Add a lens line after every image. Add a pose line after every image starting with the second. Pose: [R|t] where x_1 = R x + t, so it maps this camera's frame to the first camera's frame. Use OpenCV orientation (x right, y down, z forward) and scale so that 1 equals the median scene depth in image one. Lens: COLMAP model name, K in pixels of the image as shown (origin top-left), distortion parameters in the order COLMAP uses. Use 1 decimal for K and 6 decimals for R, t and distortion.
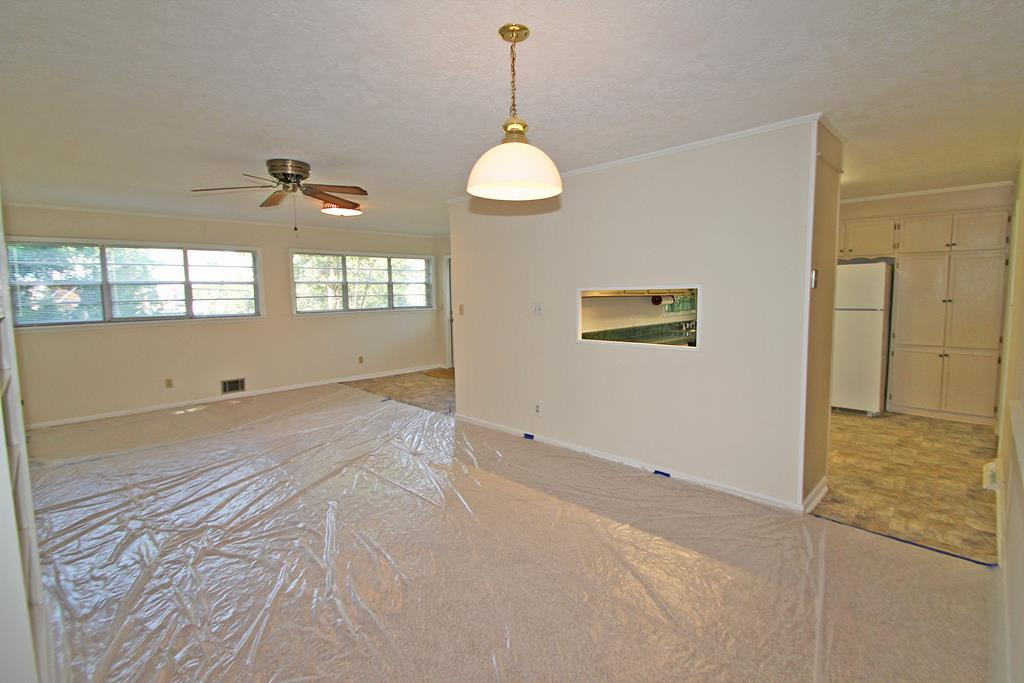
lens RADIAL K [[477.2, 0, 521.0], [0, 477.2, 331.8], [0, 0, 1]] dist [-0.000131, 0.000008]
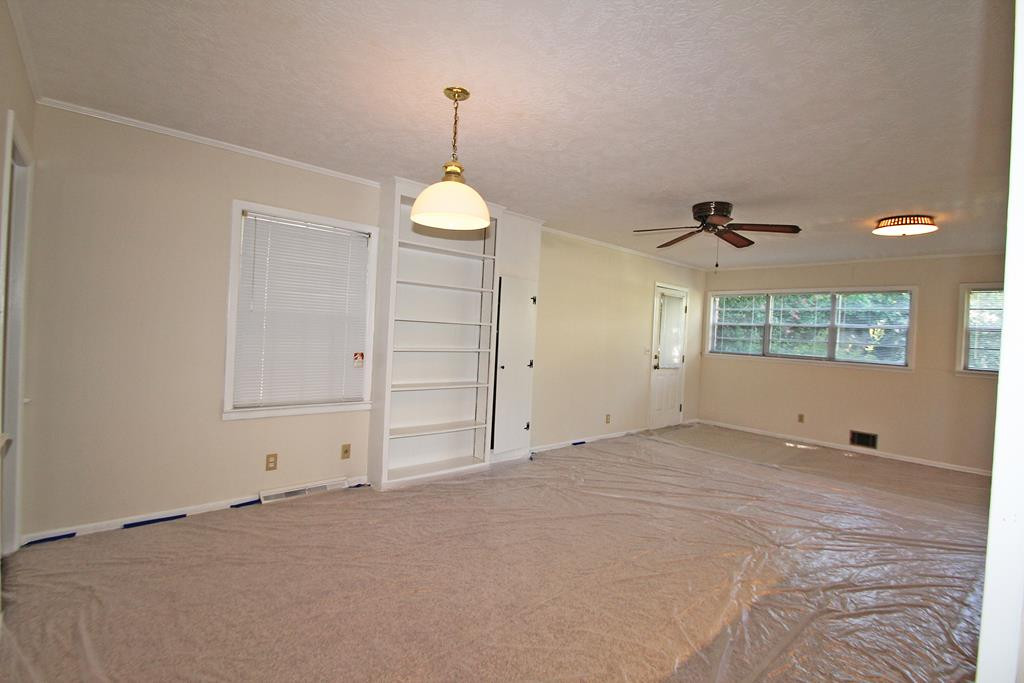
lens RADIAL K [[477.2, 0, 521.0], [0, 477.2, 331.8], [0, 0, 1]] dist [-0.000131, 0.000008]
pose [[-0.046867, 0.019584, -0.998709, 0.596677], [-0.136330, 0.990327, 0.025818, -0.043885], [0.989554, 0.137364, -0.043743, 0.646918]]
